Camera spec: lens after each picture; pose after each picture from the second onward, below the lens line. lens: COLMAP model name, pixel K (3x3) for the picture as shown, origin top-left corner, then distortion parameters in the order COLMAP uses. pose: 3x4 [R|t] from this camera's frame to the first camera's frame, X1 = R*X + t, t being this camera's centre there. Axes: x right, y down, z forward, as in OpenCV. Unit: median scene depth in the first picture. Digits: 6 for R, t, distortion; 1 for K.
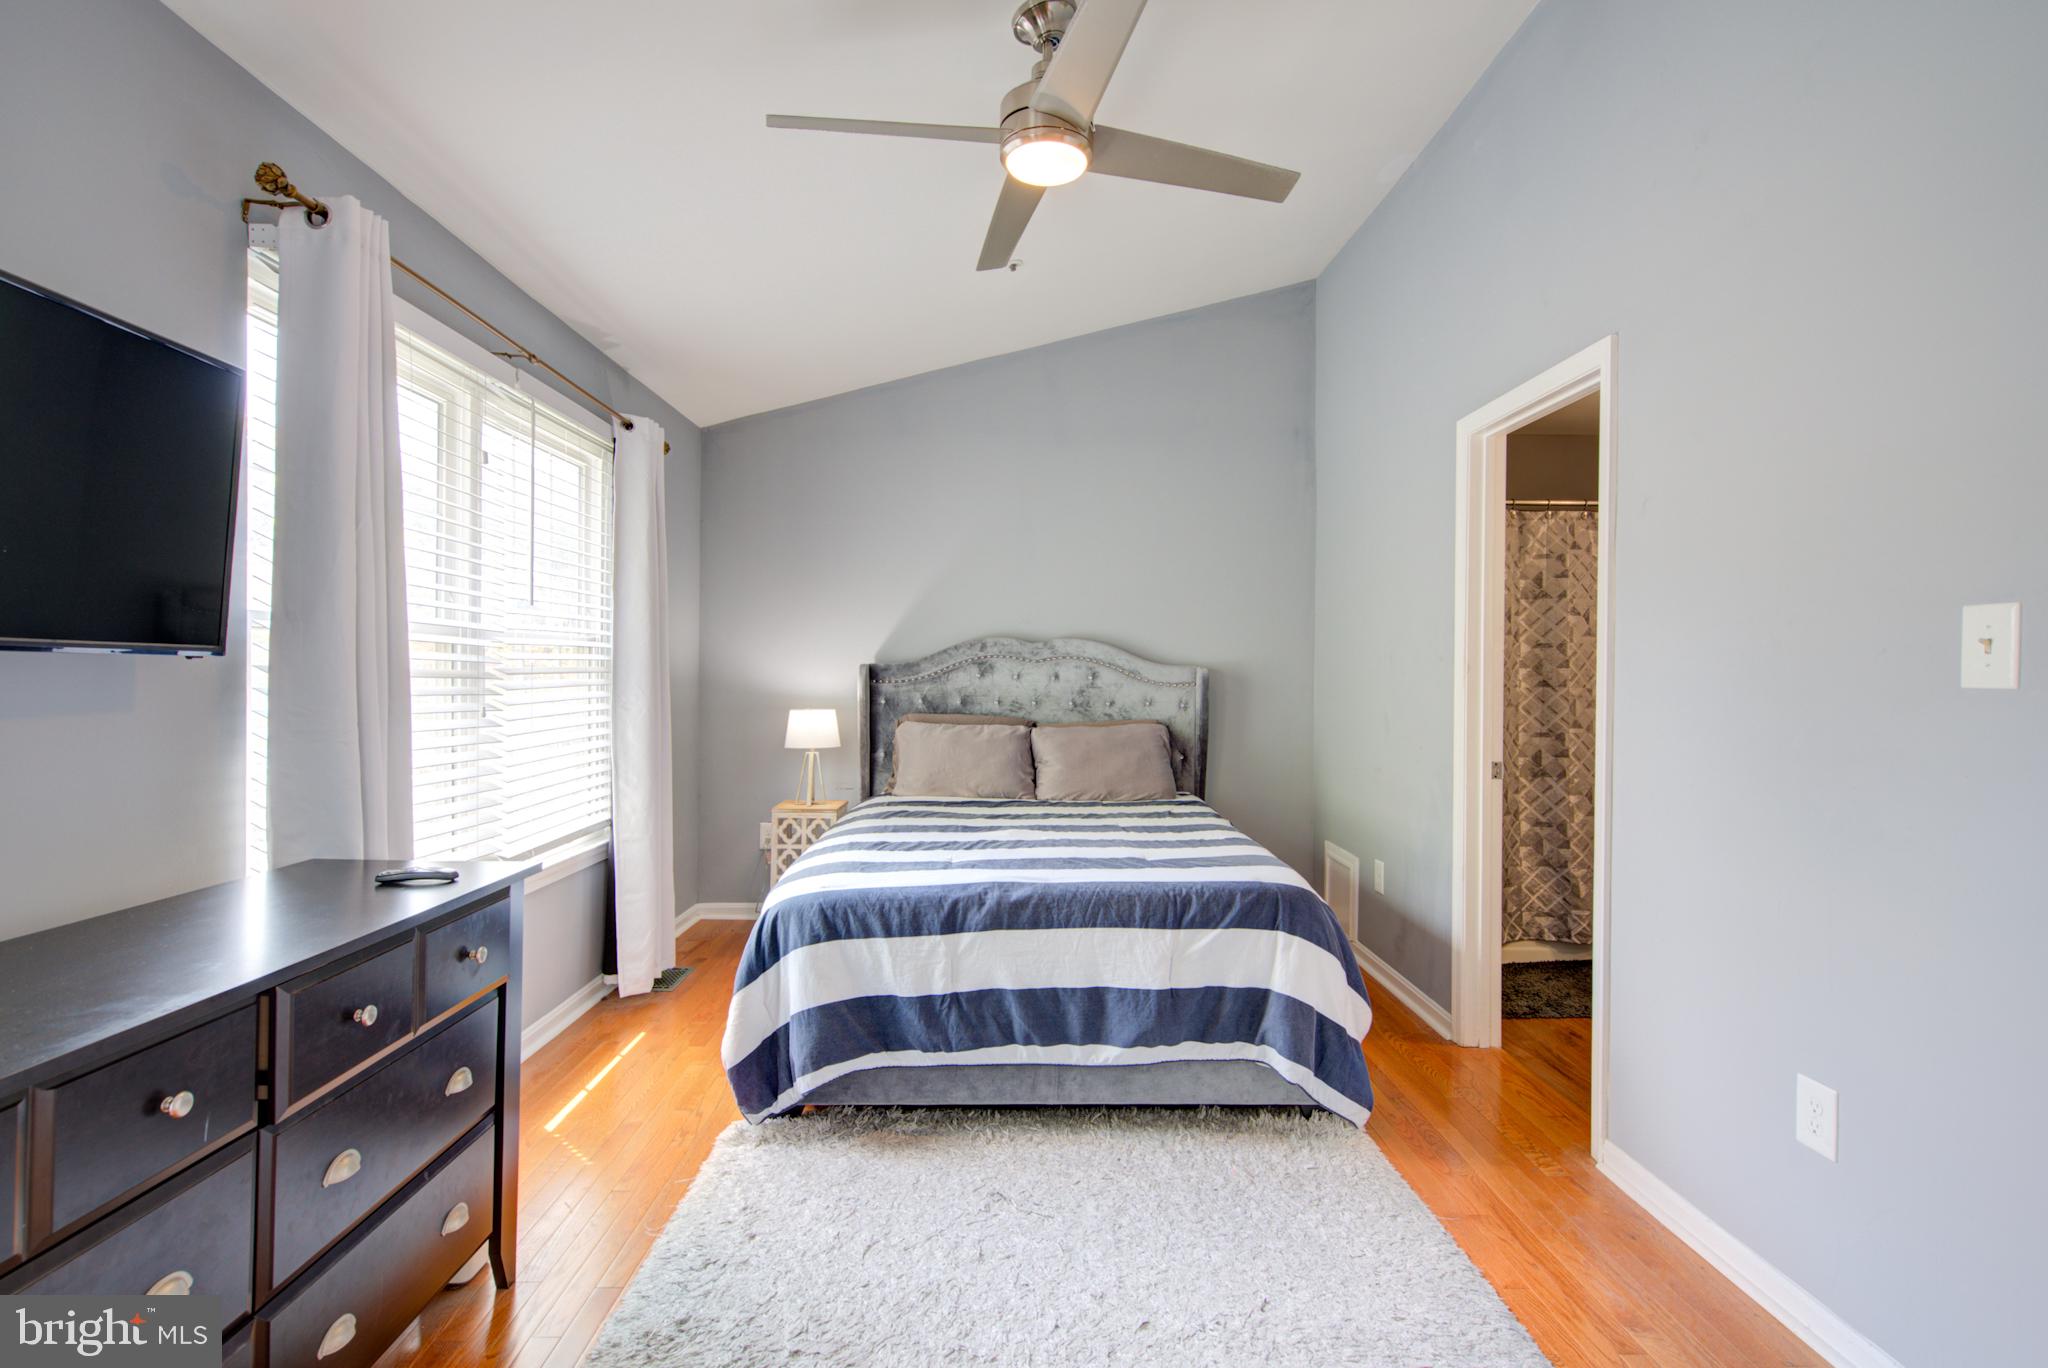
lens RADIAL K [[974.3, 0, 1027.8], [0, 974.3, 680.7], [0, 0, 1]] dist [0.002500, -0.002658]
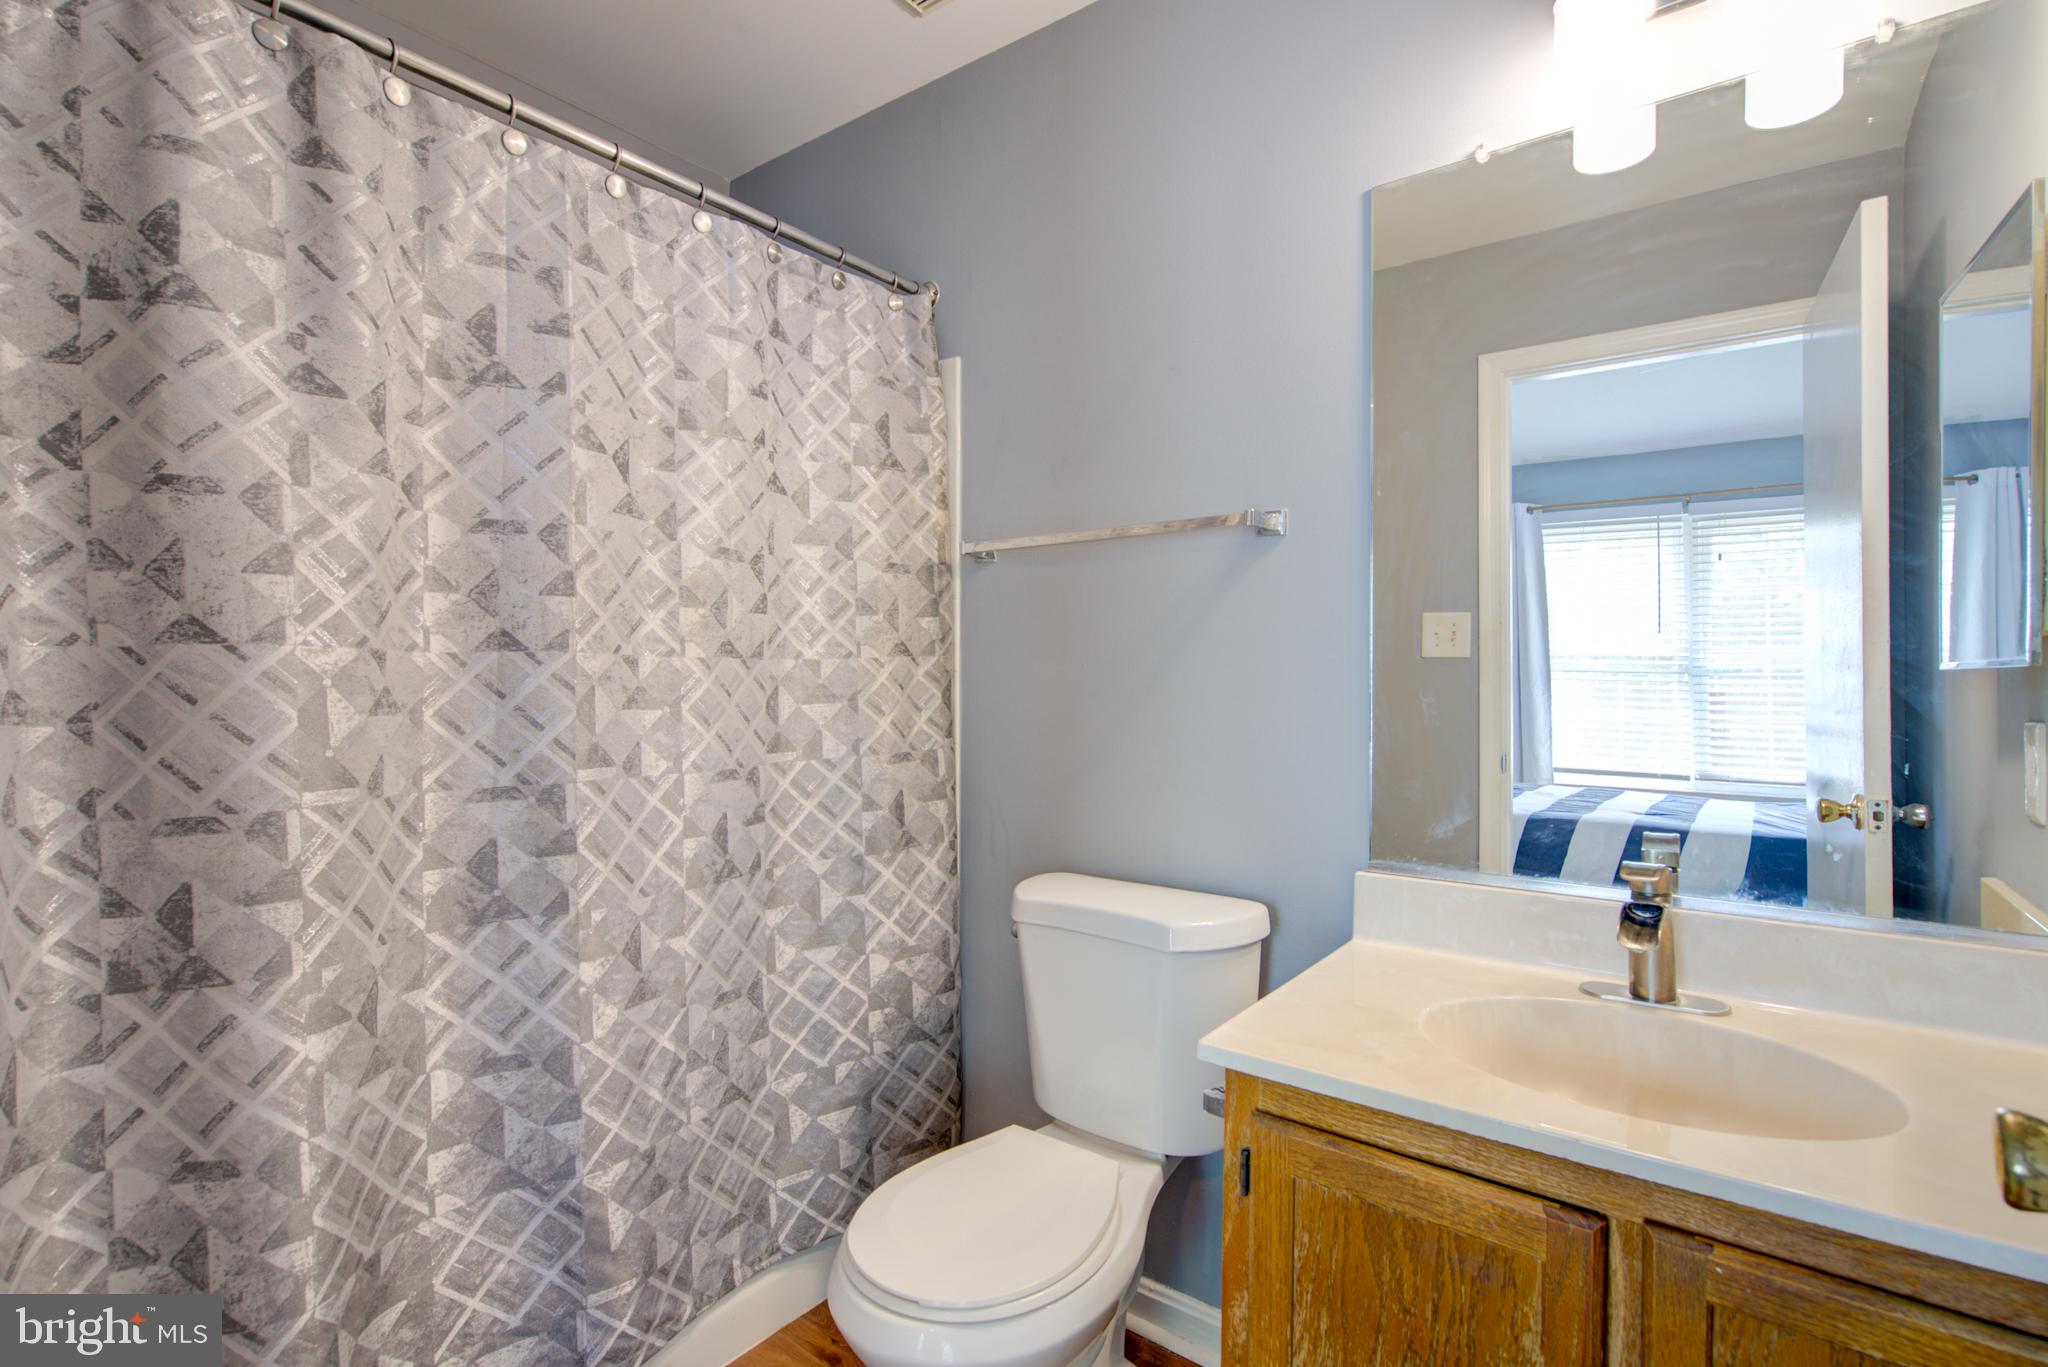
lens RADIAL K [[974.3, 0, 1025.9], [0, 974.3, 678.1], [0, 0, 1]] dist [0.002500, -0.002658]
pose [[0.629309, -0.008986, 0.777103, 0.384140], [0.006799, 0.999959, 0.006057, 0.015202], [-0.777126, 0.001472, 0.629344, 0.652710]]
